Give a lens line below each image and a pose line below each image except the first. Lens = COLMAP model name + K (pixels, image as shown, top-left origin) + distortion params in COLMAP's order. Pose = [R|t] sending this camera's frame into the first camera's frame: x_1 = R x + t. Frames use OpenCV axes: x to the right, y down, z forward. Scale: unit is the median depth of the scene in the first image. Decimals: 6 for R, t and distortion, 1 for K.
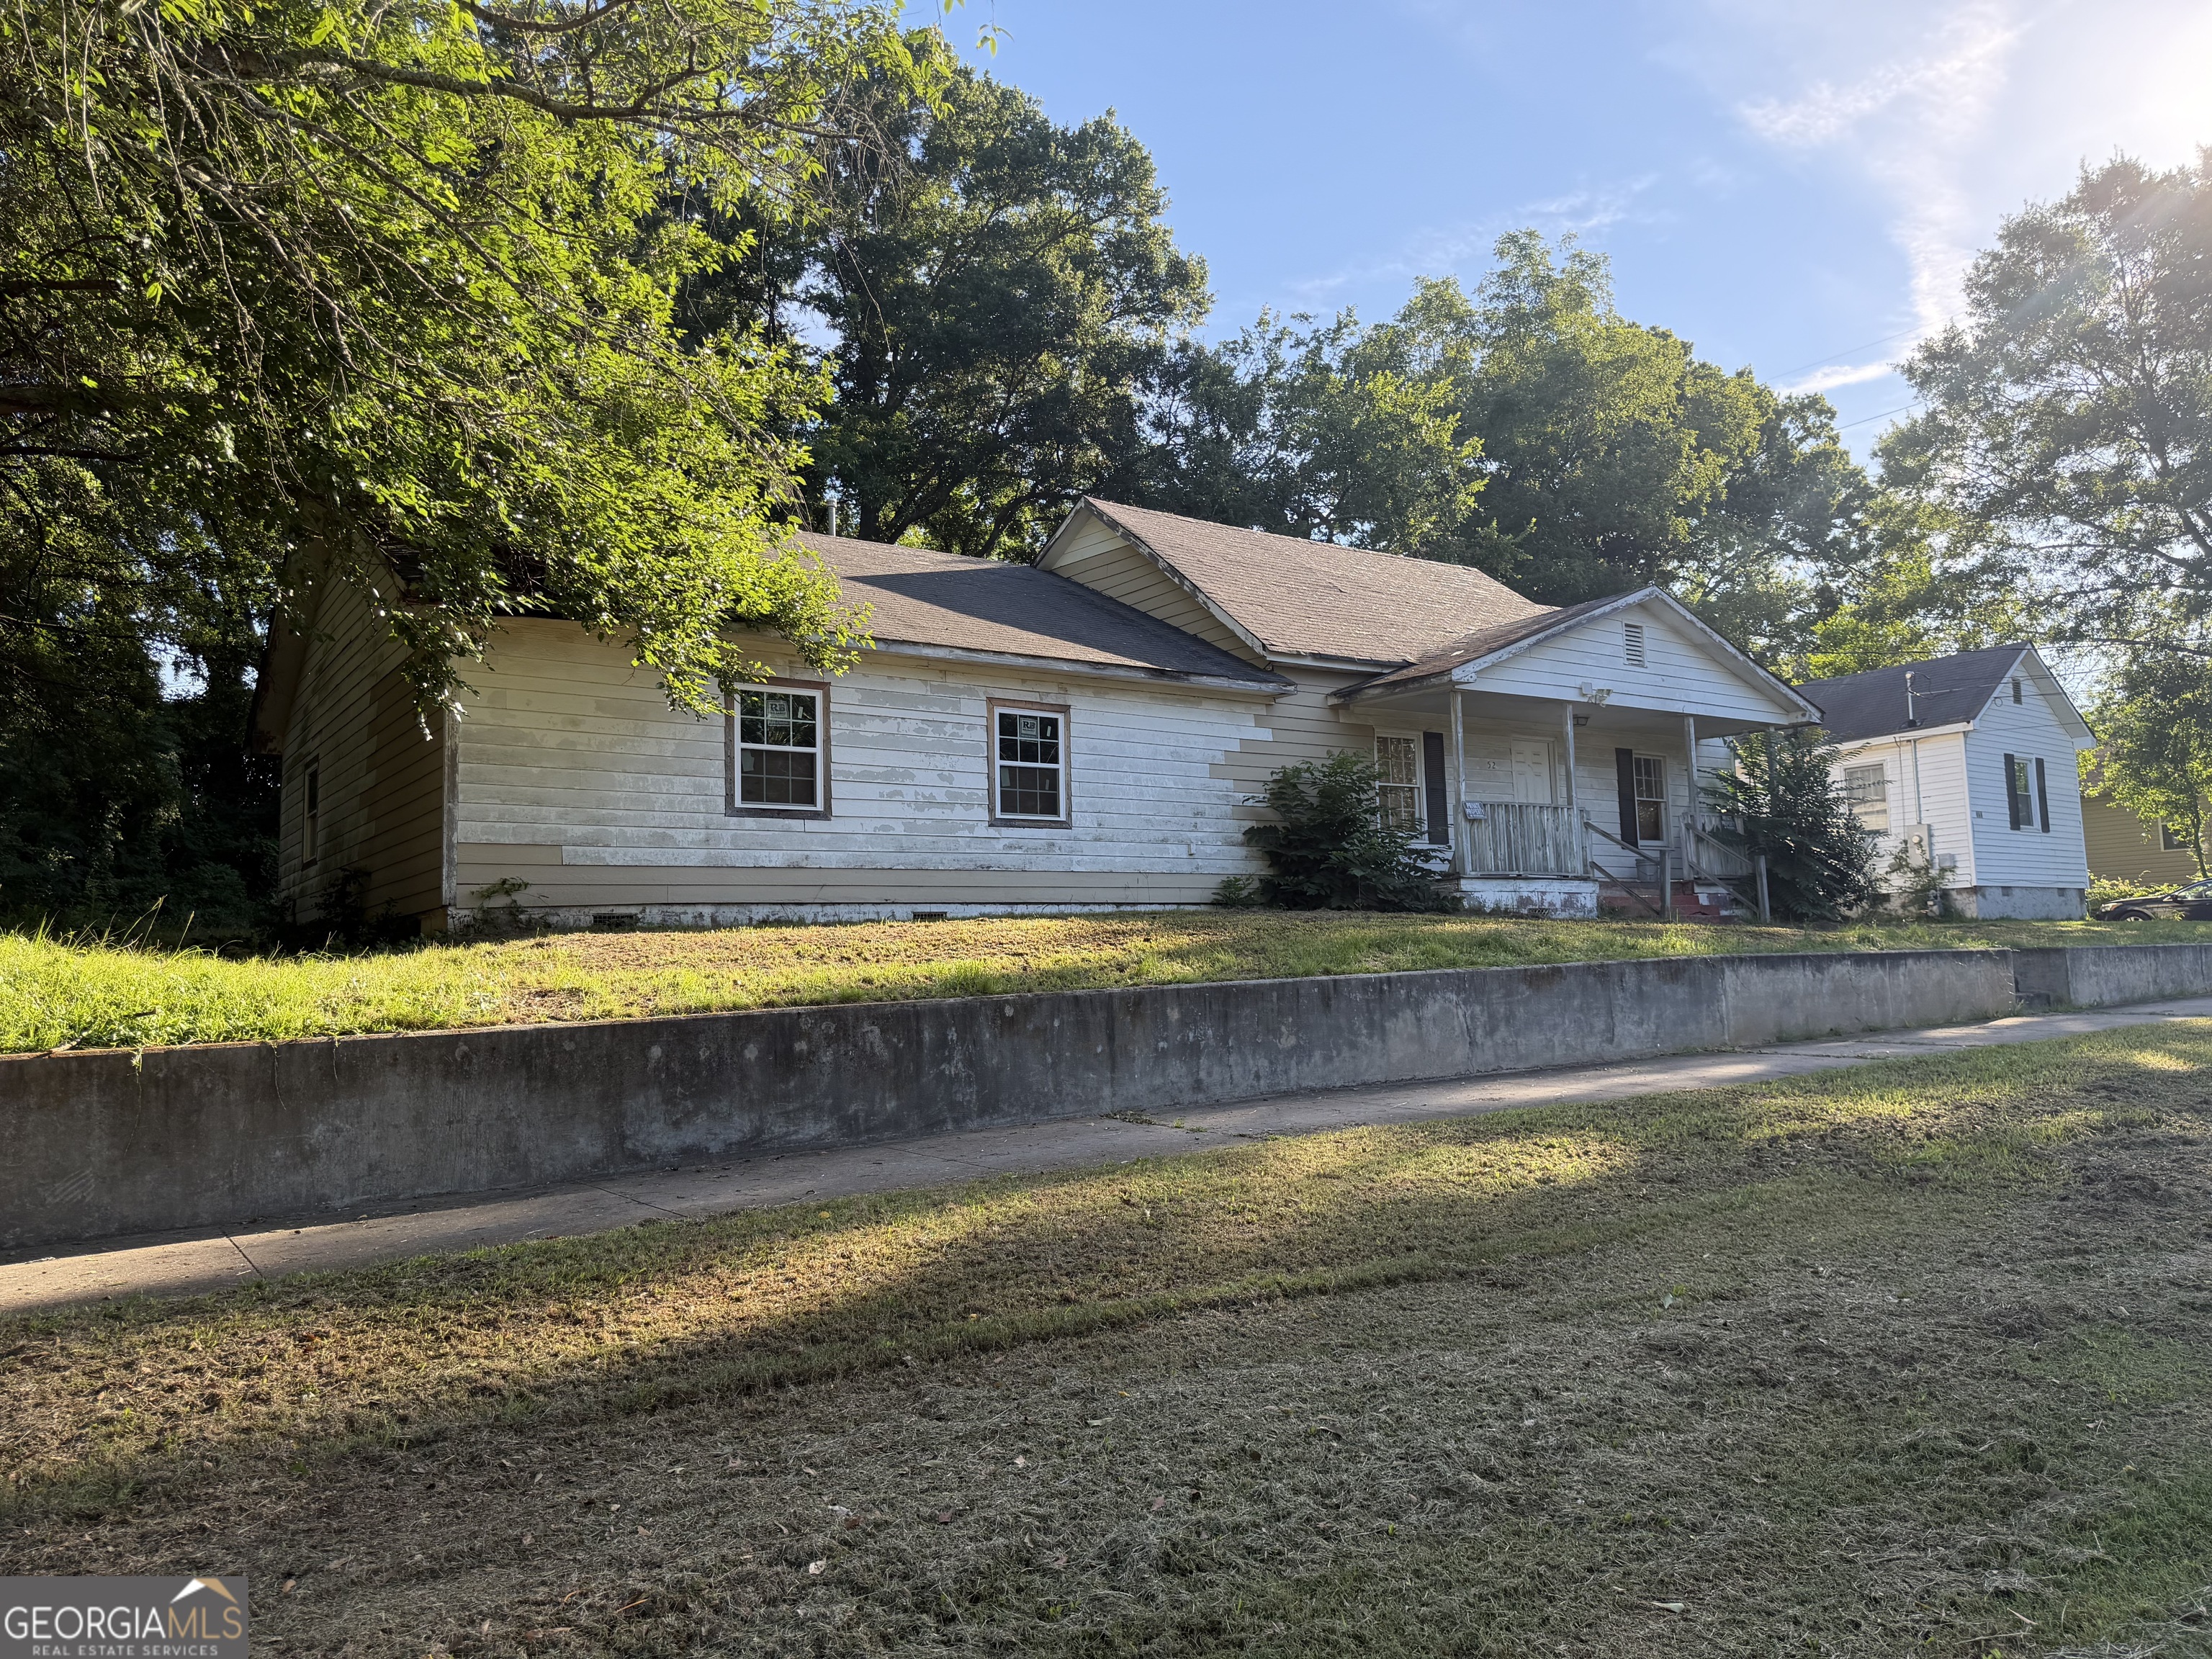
lens RADIAL K [[1538.5, 0, 1111.6], [0, 1538.5, 836.4], [0, 0, 1]] dist [0.123818, -0.205436]
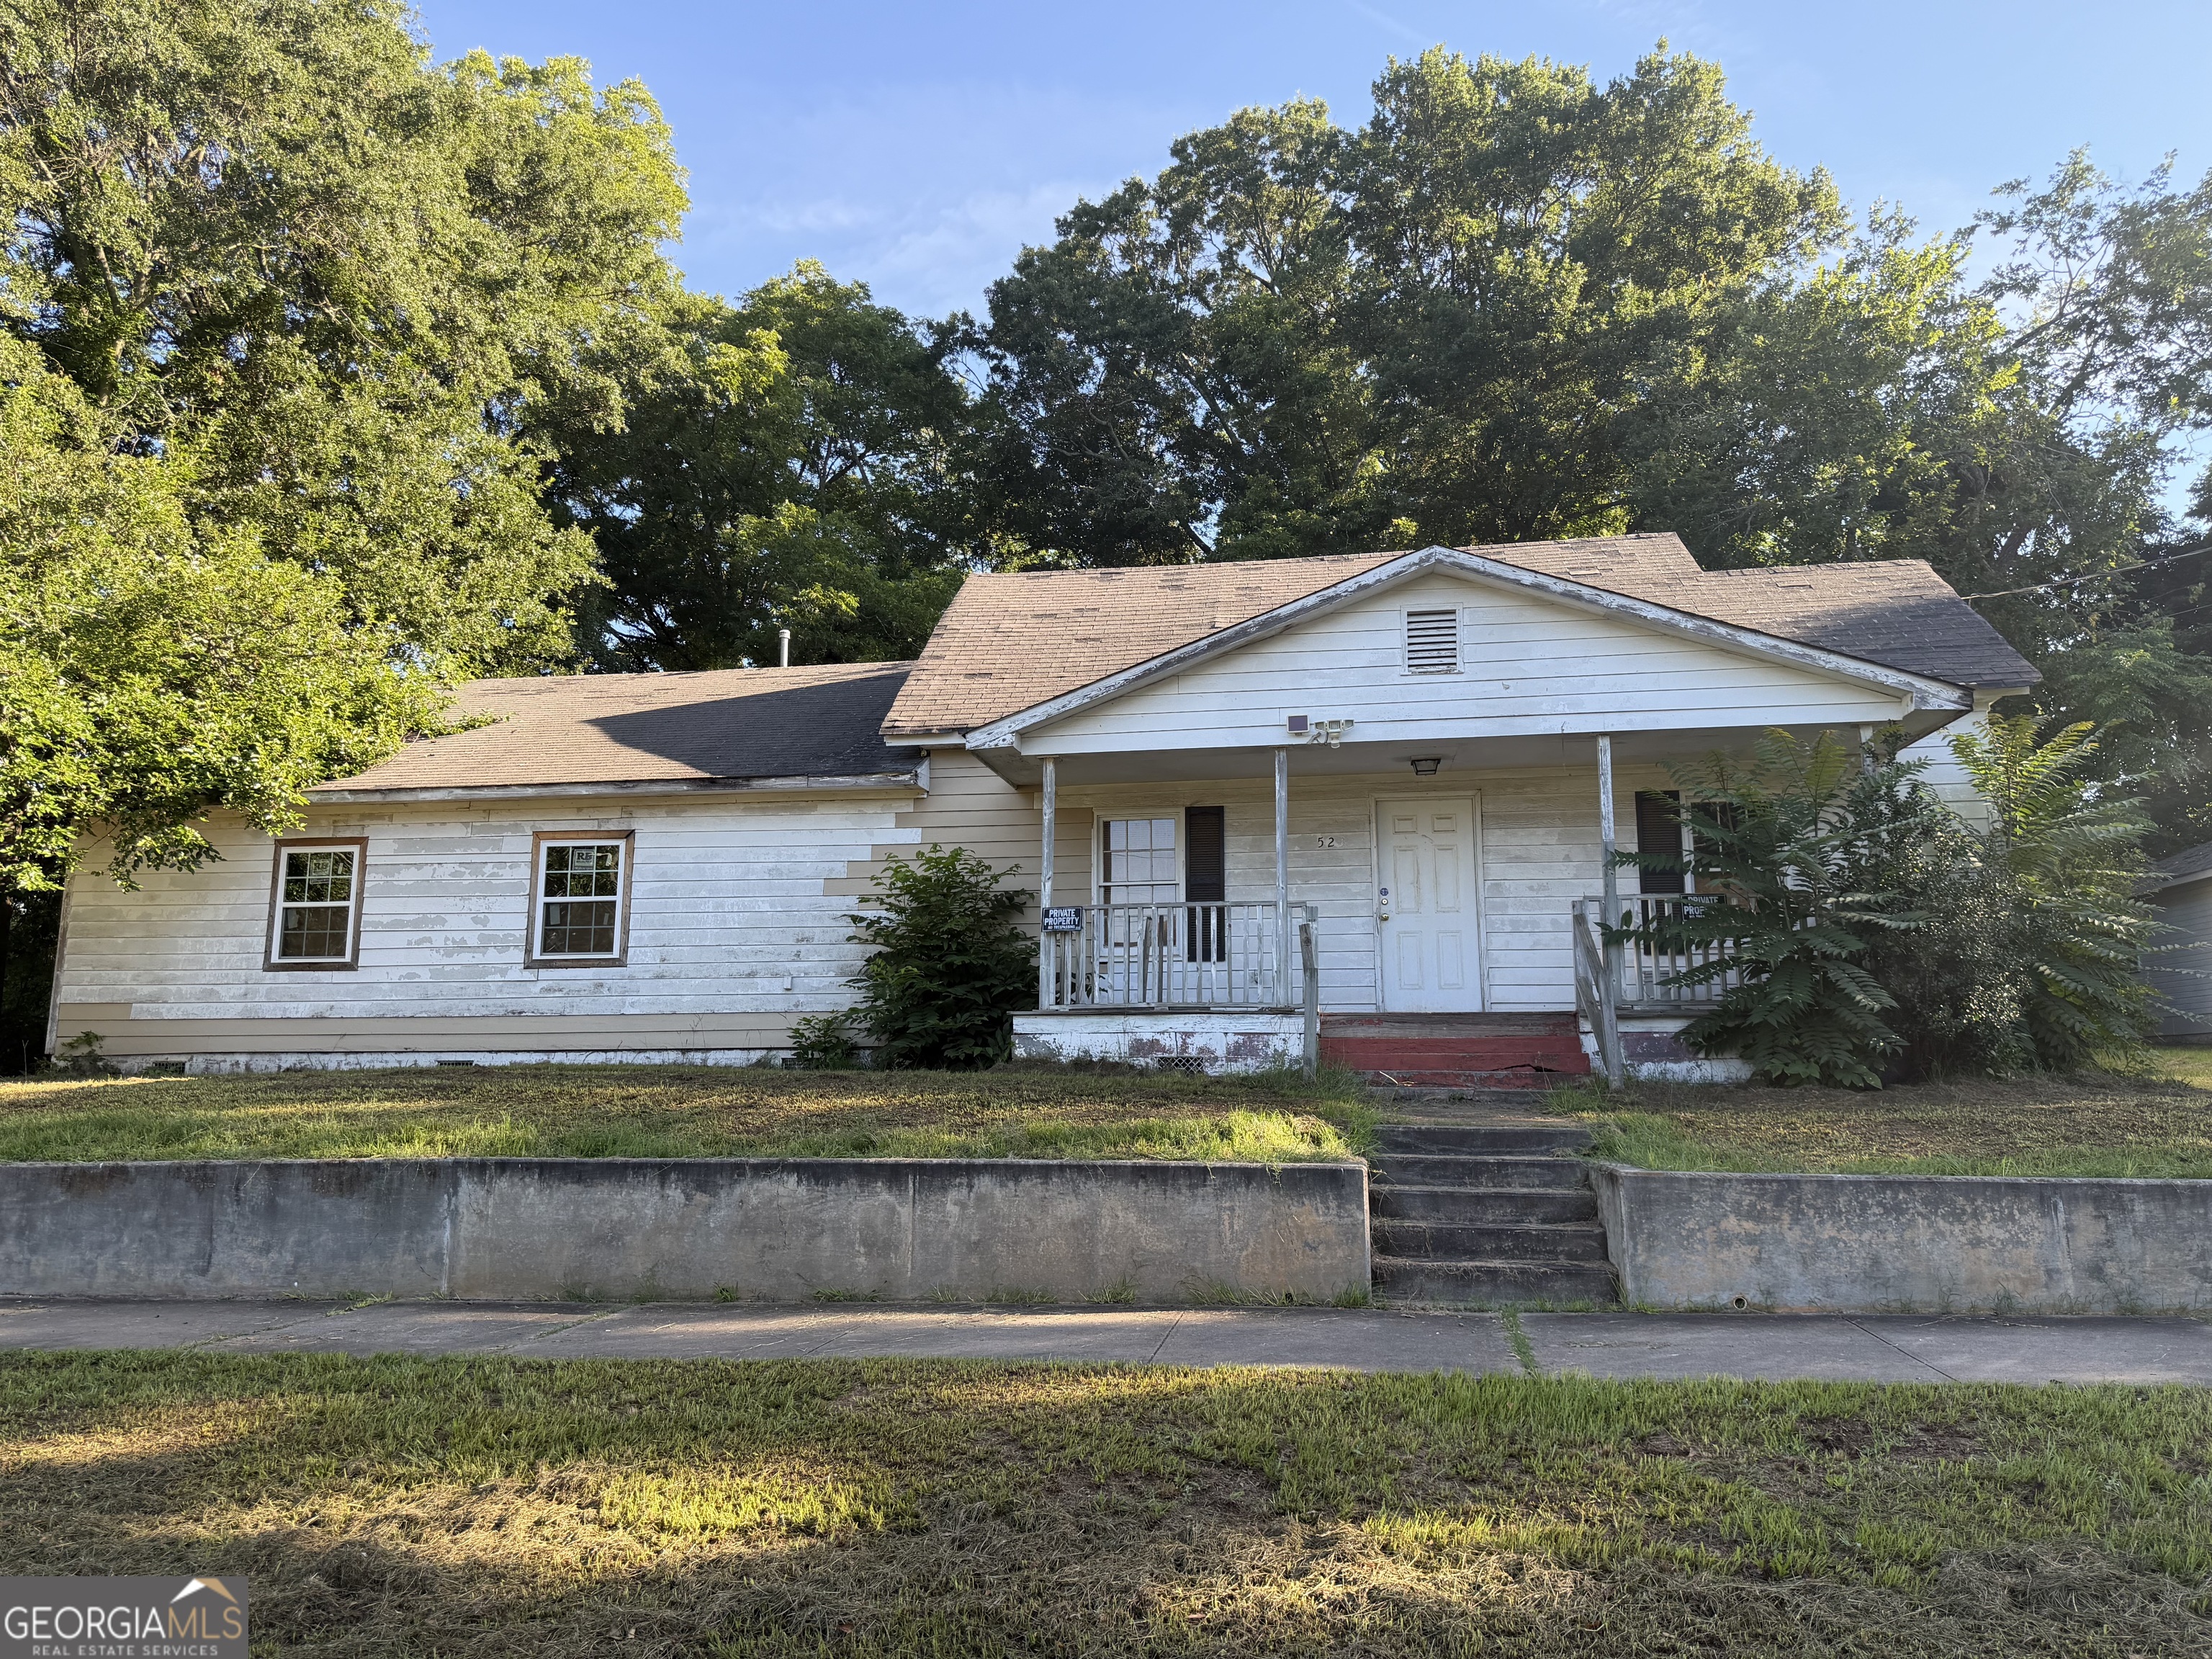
lens RADIAL K [[1538.5, 0, 1111.6], [0, 1538.5, 836.4], [0, 0, 1]] dist [0.123818, -0.205436]
pose [[0.707430, -0.083024, -0.701890, 0.853431], [0.039596, 0.996173, -0.077926, 0.001565], [0.705673, 0.027335, 0.708010, 0.574743]]
